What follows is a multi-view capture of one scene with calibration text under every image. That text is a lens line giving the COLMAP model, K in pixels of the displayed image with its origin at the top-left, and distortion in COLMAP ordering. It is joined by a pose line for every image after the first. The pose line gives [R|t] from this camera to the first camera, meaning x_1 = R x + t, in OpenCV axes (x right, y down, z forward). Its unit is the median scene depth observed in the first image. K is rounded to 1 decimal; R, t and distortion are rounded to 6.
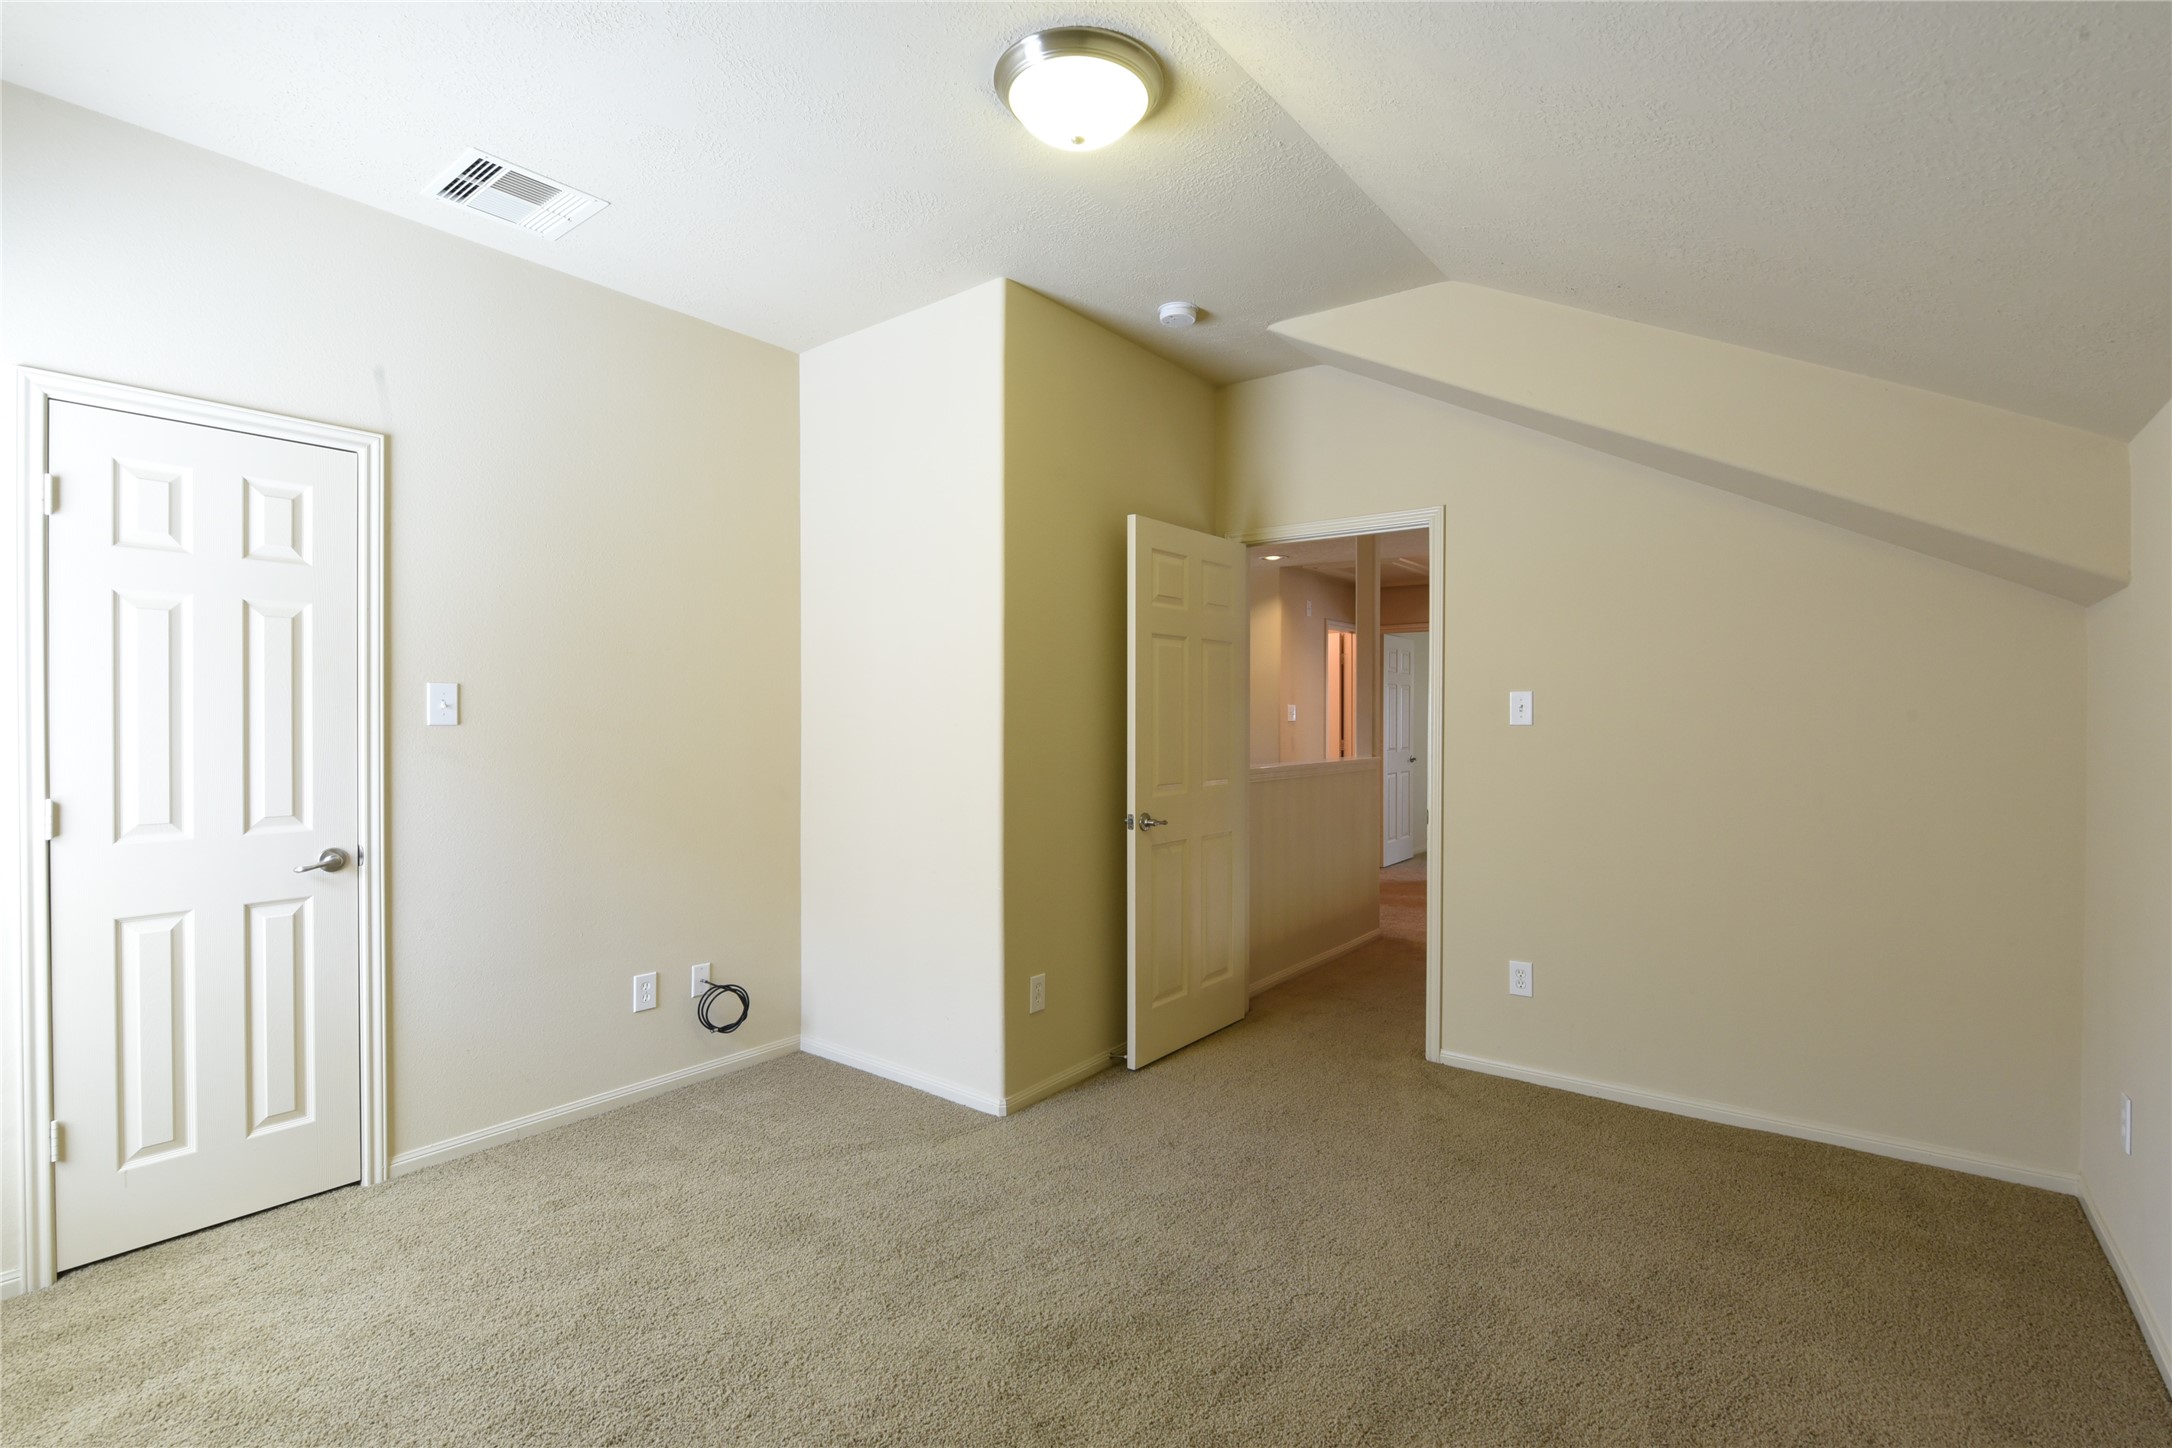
lens RADIAL K [[1004.8, 0, 1086.0], [0, 1004.8, 724.0], [0, 0, 1]] dist [0.001003, 0.000165]
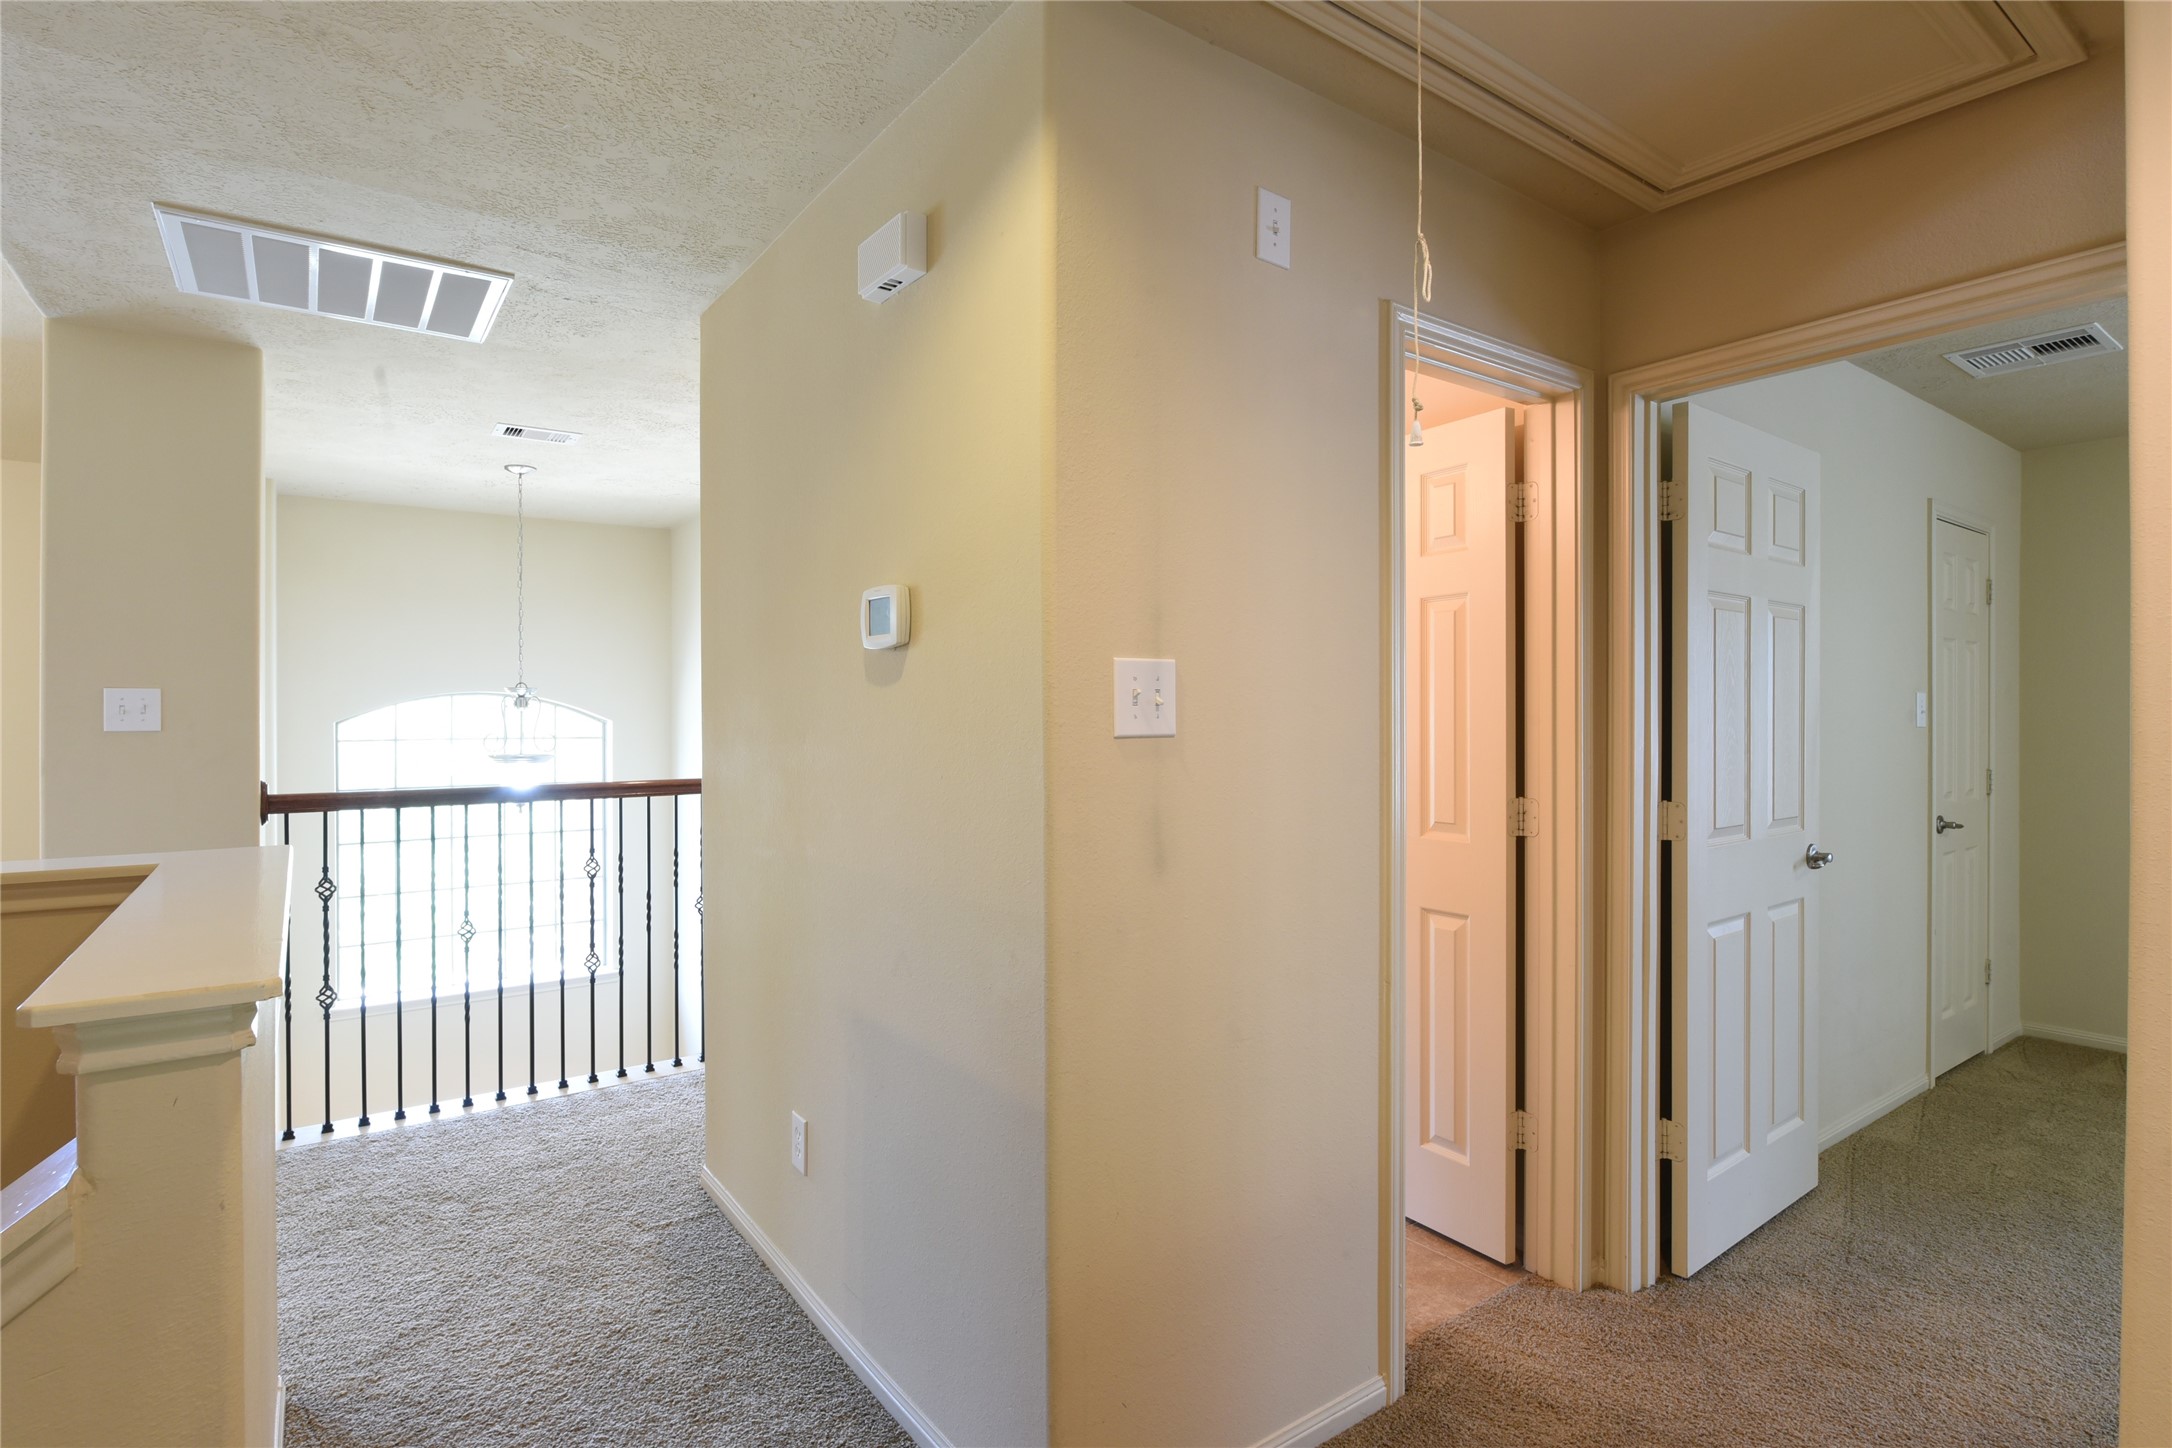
lens RADIAL K [[1085.6, 0, 1075.7], [0, 1085.6, 723.4], [0, 0, 1]] dist [-0.002173, -0.005562]
pose [[0.959193, -0.000254, -0.282752, 0.232837], [-0.000829, 0.999993, -0.003711, -0.004049], [0.282751, 0.003794, 0.959186, 0.713973]]
